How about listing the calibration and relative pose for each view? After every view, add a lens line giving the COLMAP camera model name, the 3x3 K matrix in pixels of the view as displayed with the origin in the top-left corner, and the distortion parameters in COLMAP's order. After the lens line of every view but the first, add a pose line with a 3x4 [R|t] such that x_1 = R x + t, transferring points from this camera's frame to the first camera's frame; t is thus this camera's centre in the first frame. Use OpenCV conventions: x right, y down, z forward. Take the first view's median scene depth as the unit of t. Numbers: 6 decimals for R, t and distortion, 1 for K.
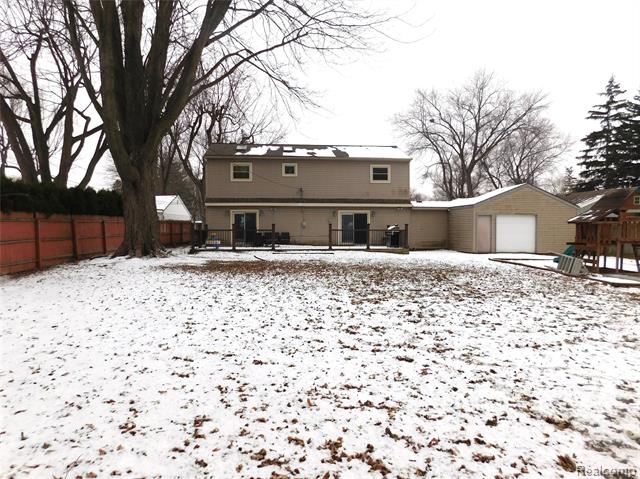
lens RADIAL K [[437.3, 0, 319.6], [0, 437.3, 239.6], [0, 0, 1]] dist [-0.045784, 0.019437]
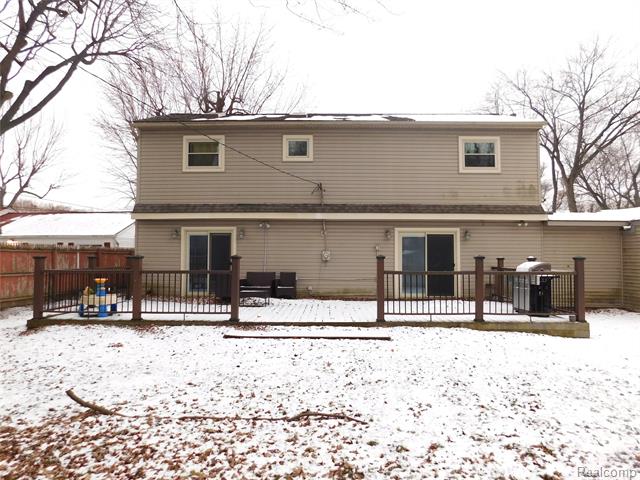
lens RADIAL K [[437.3, 0, 318.9], [0, 437.3, 240.3], [0, 0, 1]] dist [-0.045784, 0.019437]
pose [[0.994483, -0.000558, -0.104892, 0.008738], [-0.005980, 0.998058, -0.062007, -0.021720], [0.104723, 0.062292, 0.992549, 0.504572]]
